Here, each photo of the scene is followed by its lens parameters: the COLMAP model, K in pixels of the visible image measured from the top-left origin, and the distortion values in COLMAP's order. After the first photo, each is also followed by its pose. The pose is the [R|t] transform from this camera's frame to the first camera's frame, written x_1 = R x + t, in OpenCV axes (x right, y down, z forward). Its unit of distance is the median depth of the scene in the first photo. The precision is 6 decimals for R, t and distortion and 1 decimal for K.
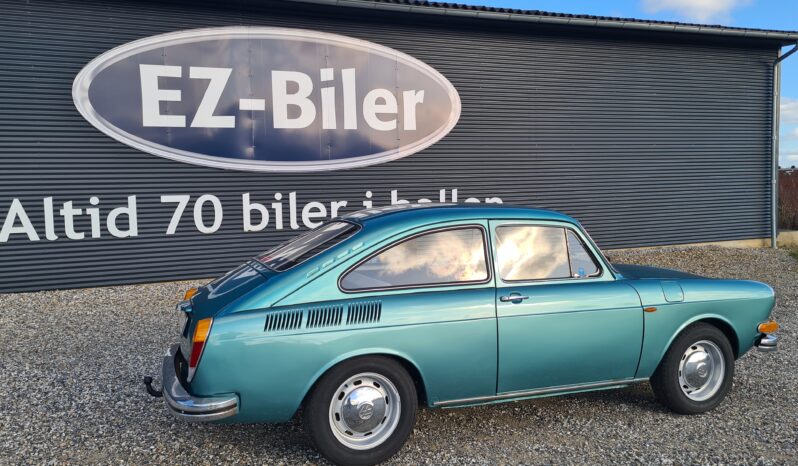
lens RADIAL K [[613.5, 0, 404.0], [0, 613.5, 237.2], [0, 0, 1]] dist [0.064800, -0.024250]
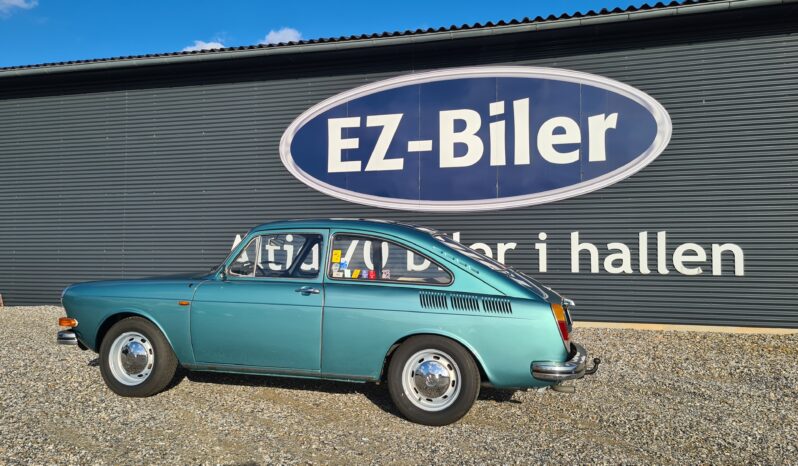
lens RADIAL K [[645.1, 0, 394.7], [0, 645.1, 209.3], [0, 0, 1]] dist [0.105562, 0.001356]
pose [[0.793048, -0.006170, -0.609128, 0.326606], [-0.056631, 0.994872, -0.083807, -0.017417], [0.606521, 0.100958, 0.788632, 0.130073]]
